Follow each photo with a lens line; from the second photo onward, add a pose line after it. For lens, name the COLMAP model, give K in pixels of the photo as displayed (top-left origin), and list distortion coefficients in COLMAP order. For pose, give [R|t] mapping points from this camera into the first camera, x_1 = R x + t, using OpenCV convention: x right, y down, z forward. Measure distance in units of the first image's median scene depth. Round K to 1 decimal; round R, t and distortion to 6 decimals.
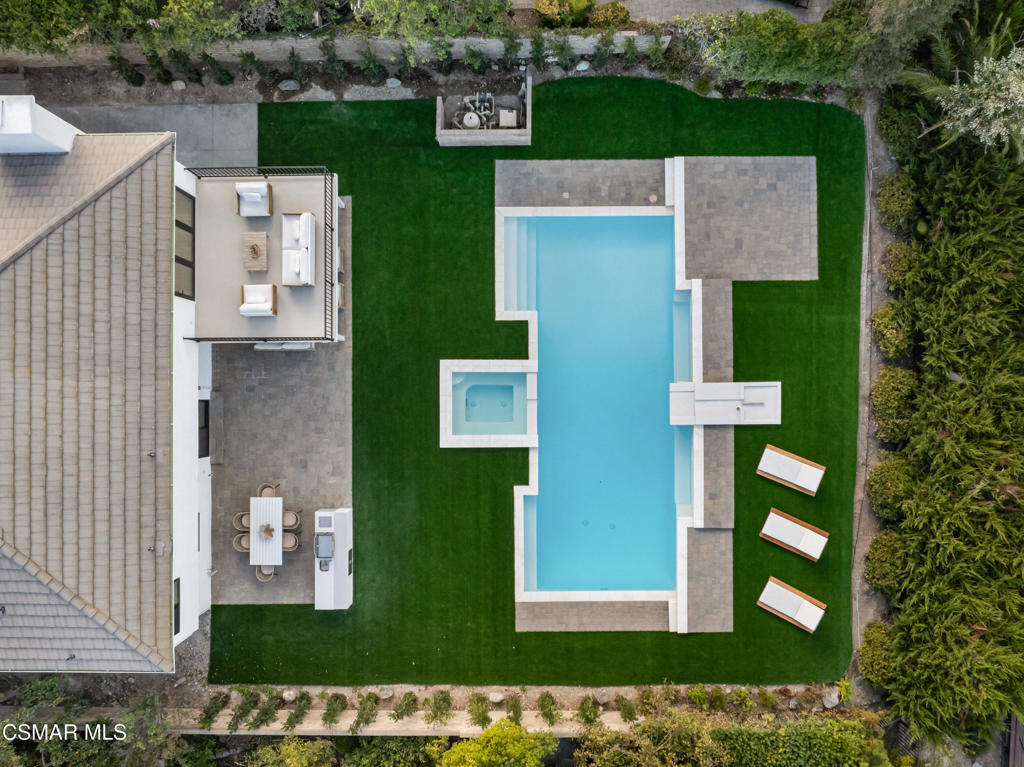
lens RADIAL K [[715.3, 0, 512.0], [0, 715.3, 383.5], [0, 0, 1]] dist [-0.038620, 0.003430]
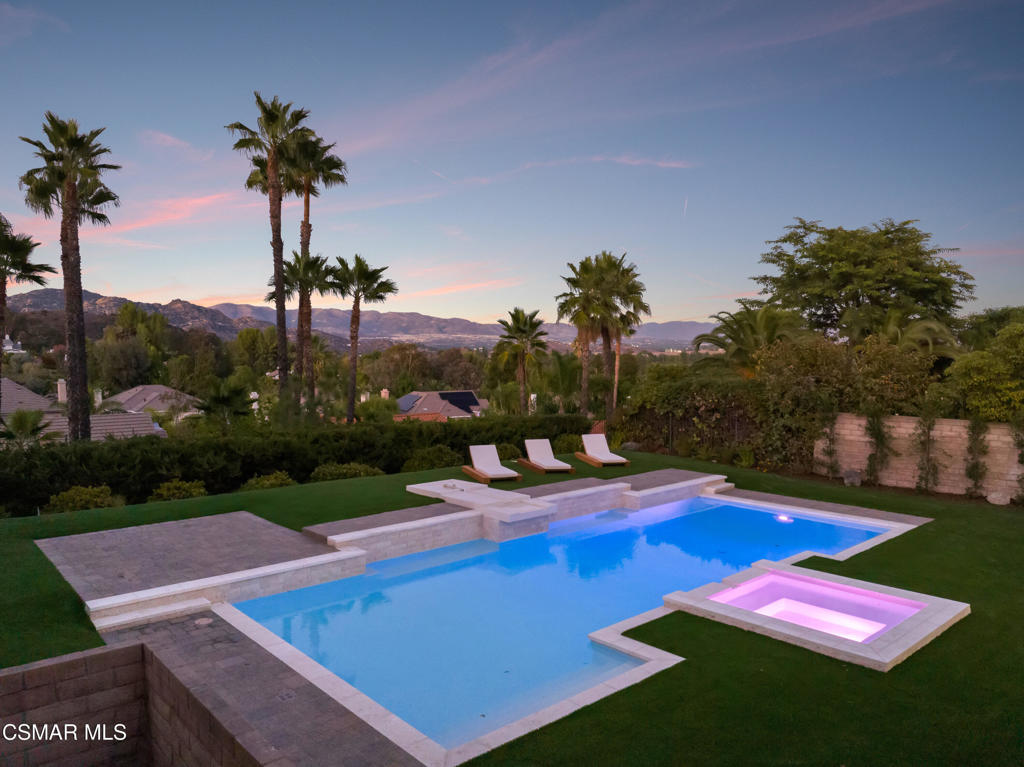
lens RADIAL K [[751.4, 0, 512.0], [0, 751.4, 383.5], [0, 0, 1]] dist [-0.054762, -0.002403]
pose [[-0.663812, -0.020984, 0.747605, -0.253007], [0.747801, -0.034892, 0.663006, -0.415577], [0.012173, 0.999171, 0.038854, 0.856438]]
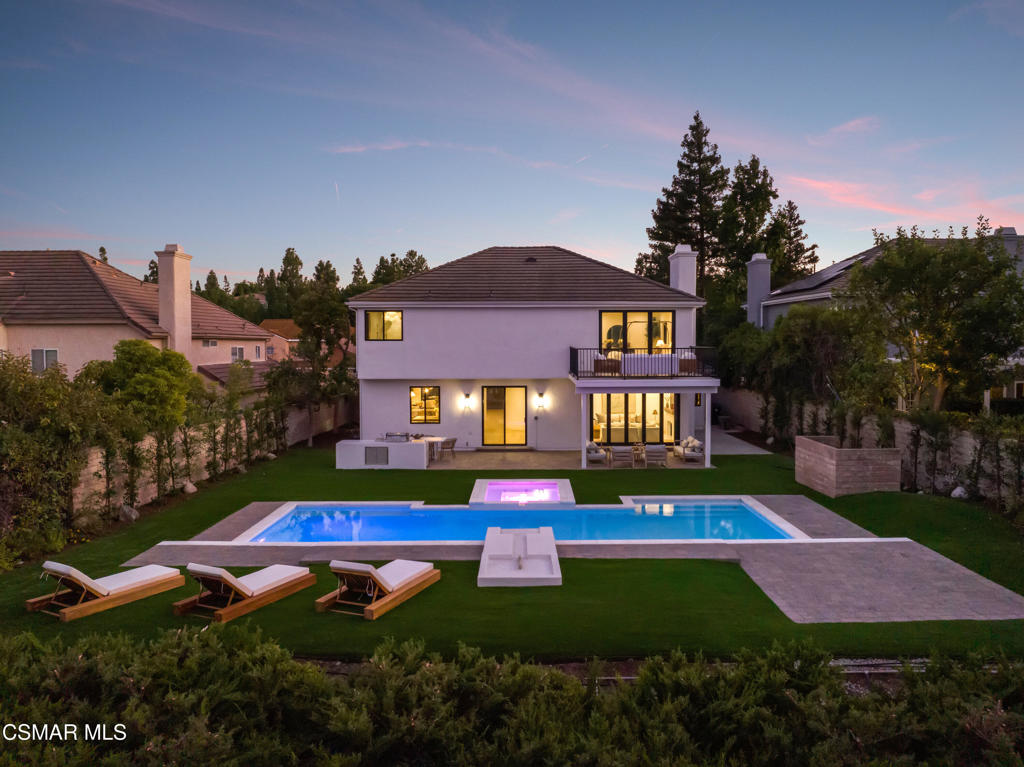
lens RADIAL K [[737.8, 0, 528.1], [0, 737.8, 372.0], [0, 0, 1]] dist [-0.036795, -0.001913]
pose [[0.000977, 0.054850, -0.998494, 0.877524], [-0.999995, 0.003194, -0.000803, 0.021353], [0.003145, 0.998489, 0.054853, 0.815608]]
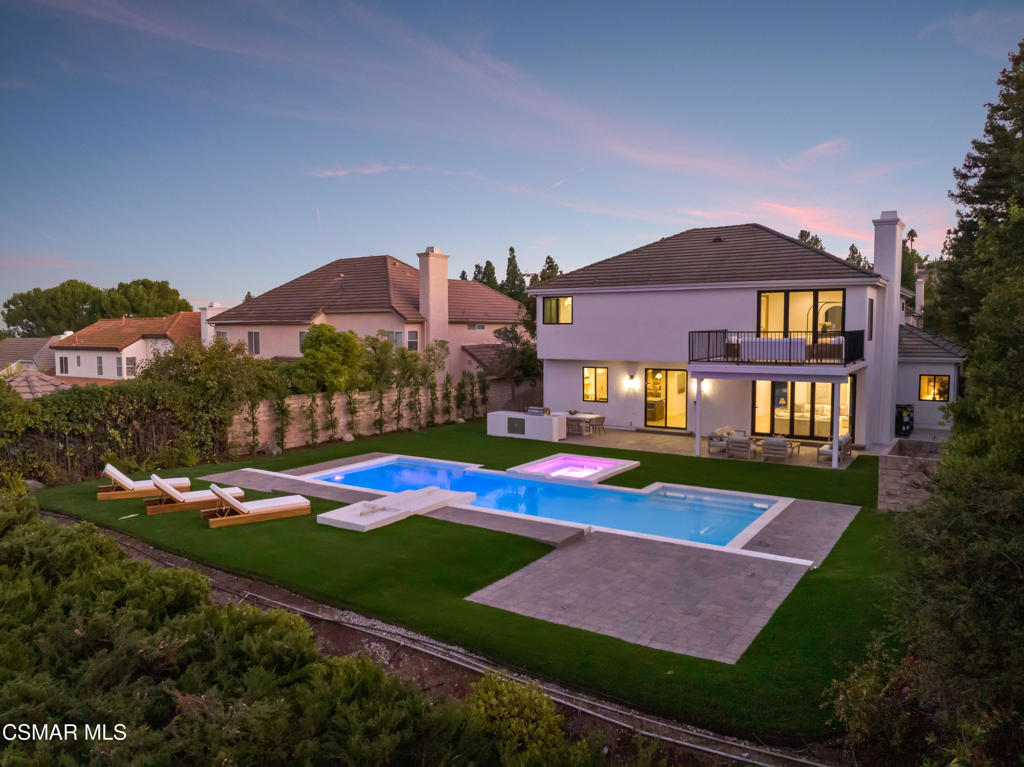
lens RADIAL K [[715.3, 0, 512.0], [0, 715.3, 383.5], [0, 0, 1]] dist [-0.038620, 0.003430]
pose [[-0.558570, 0.081396, -0.825454, 0.777007], [-0.829345, -0.038465, 0.557411, -0.421451], [0.013620, 0.995939, 0.088991, 0.820915]]
